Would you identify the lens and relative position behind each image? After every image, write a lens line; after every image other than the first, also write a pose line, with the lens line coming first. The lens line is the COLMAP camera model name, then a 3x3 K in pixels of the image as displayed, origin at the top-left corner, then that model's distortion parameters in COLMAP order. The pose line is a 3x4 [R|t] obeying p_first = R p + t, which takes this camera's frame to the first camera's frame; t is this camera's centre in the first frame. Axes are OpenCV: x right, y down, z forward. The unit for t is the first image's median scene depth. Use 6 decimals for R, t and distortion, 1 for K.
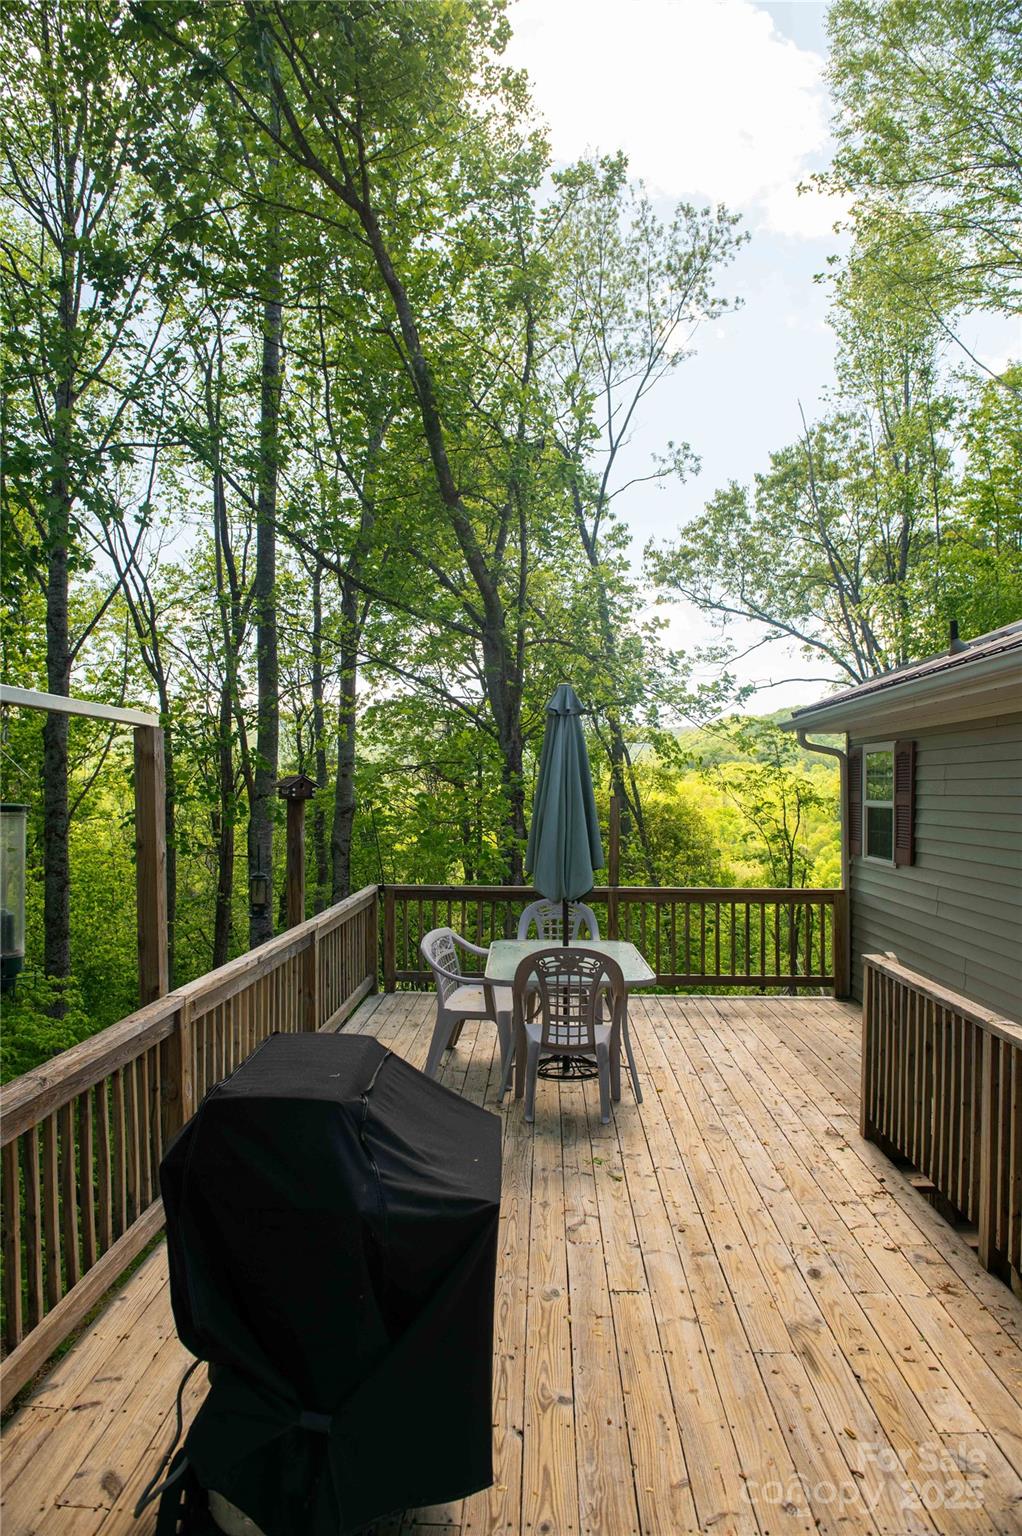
lens RADIAL K [[1070.5, 0, 511.0], [0, 1070.5, 768.0], [0, 0, 1]] dist [-0.056307, -0.002577]
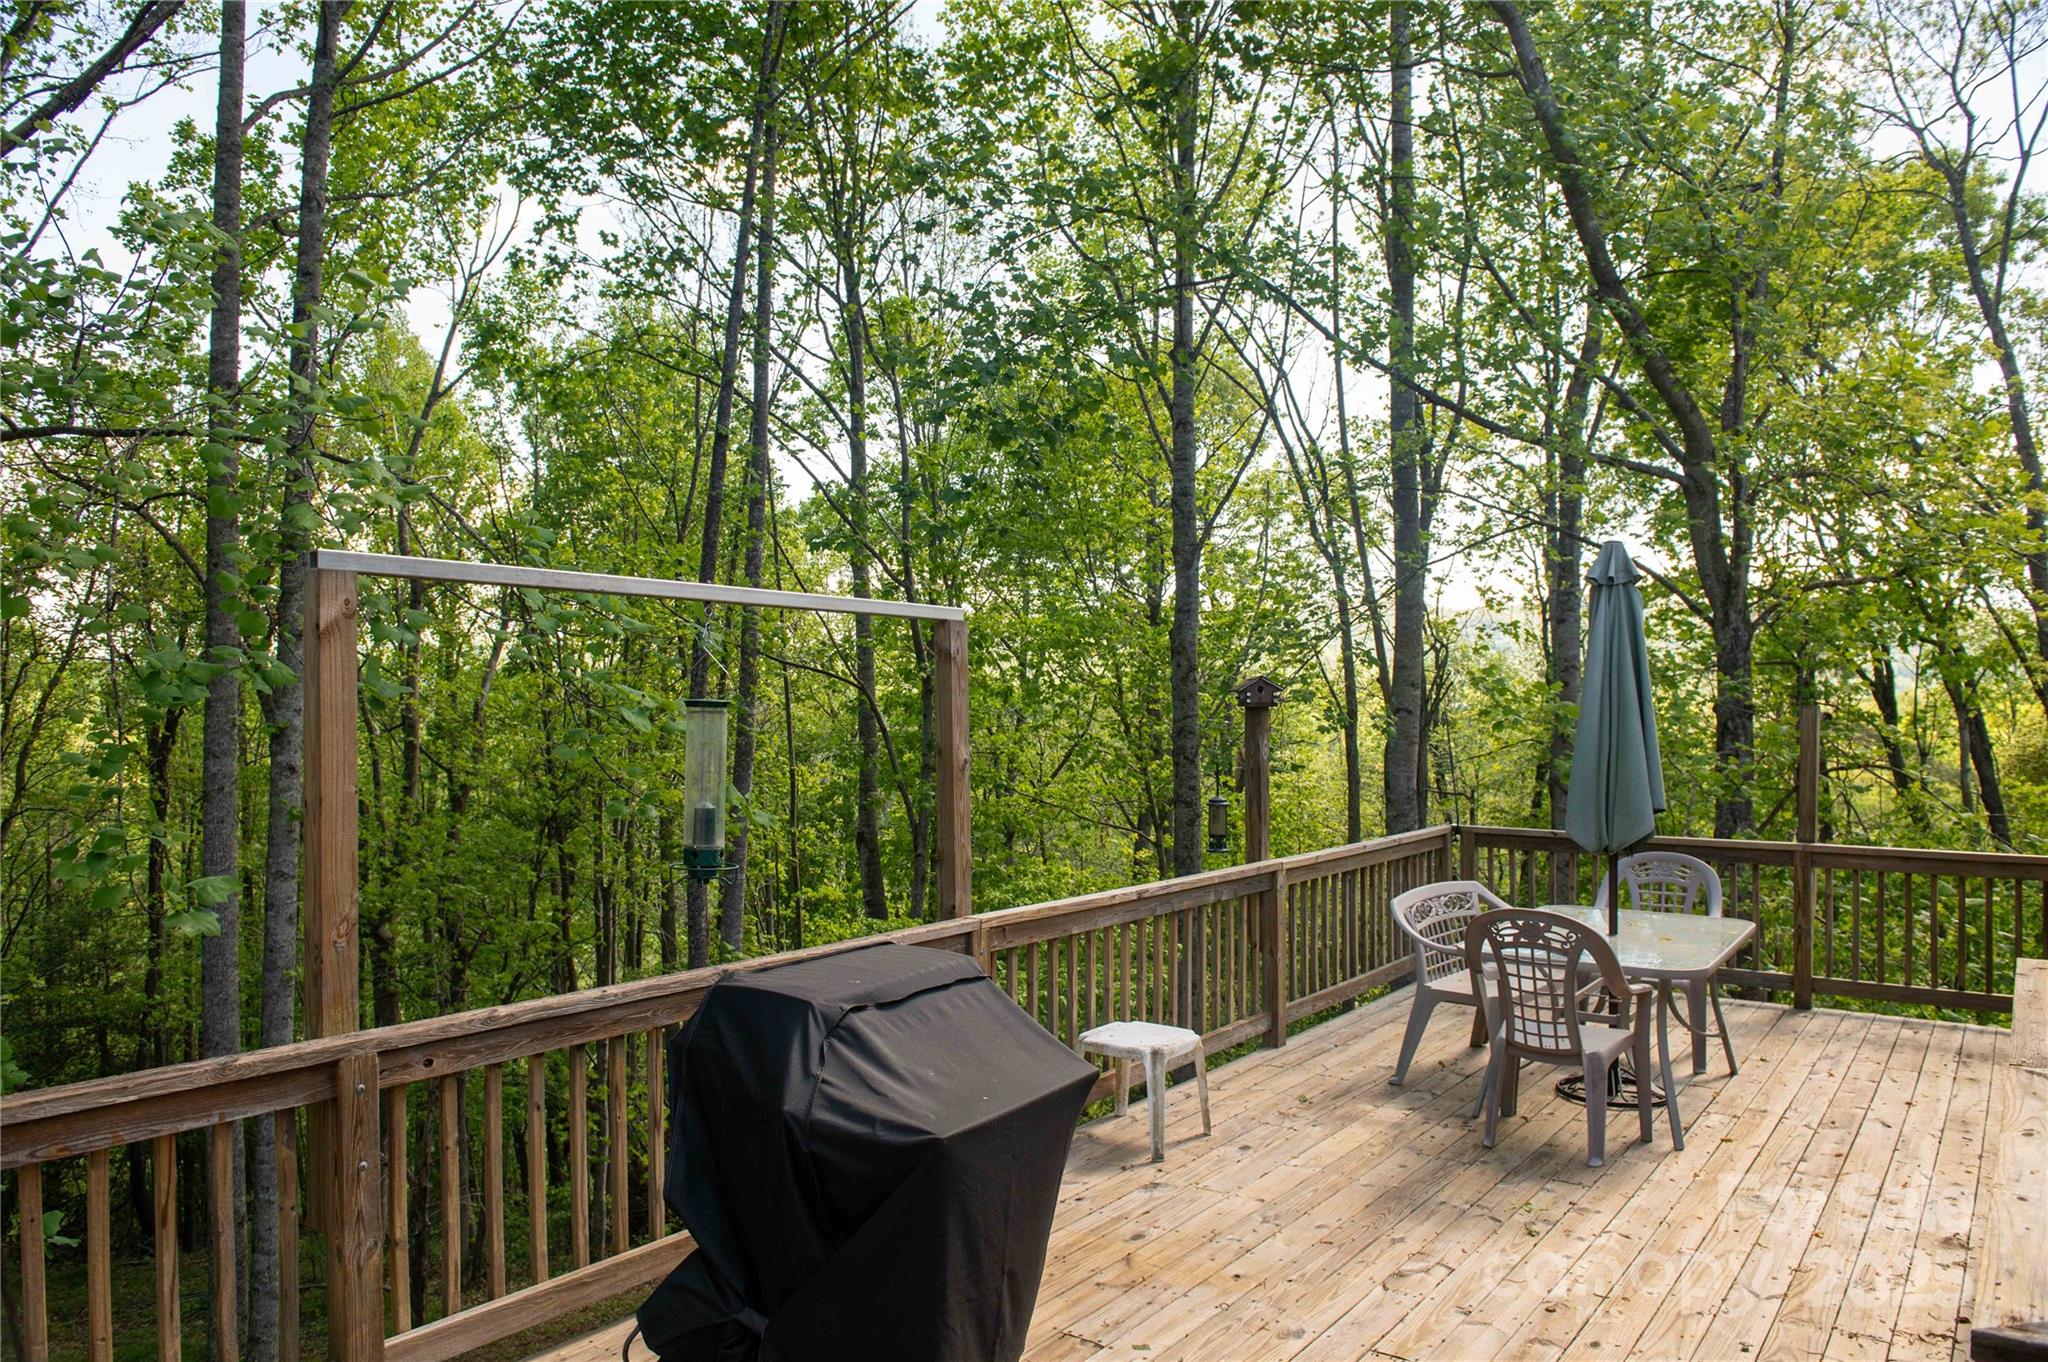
lens RADIAL K [[1427.3, 0, 1013.4], [0, 1427.3, 681.4], [0, 0, 1]] dist [-0.056307, -0.002577]
pose [[0.813370, -0.011944, -0.581624, 0.324621], [0.012010, 0.999921, -0.003740, 0.014287], [0.581623, -0.003943, 0.813449, 0.028635]]
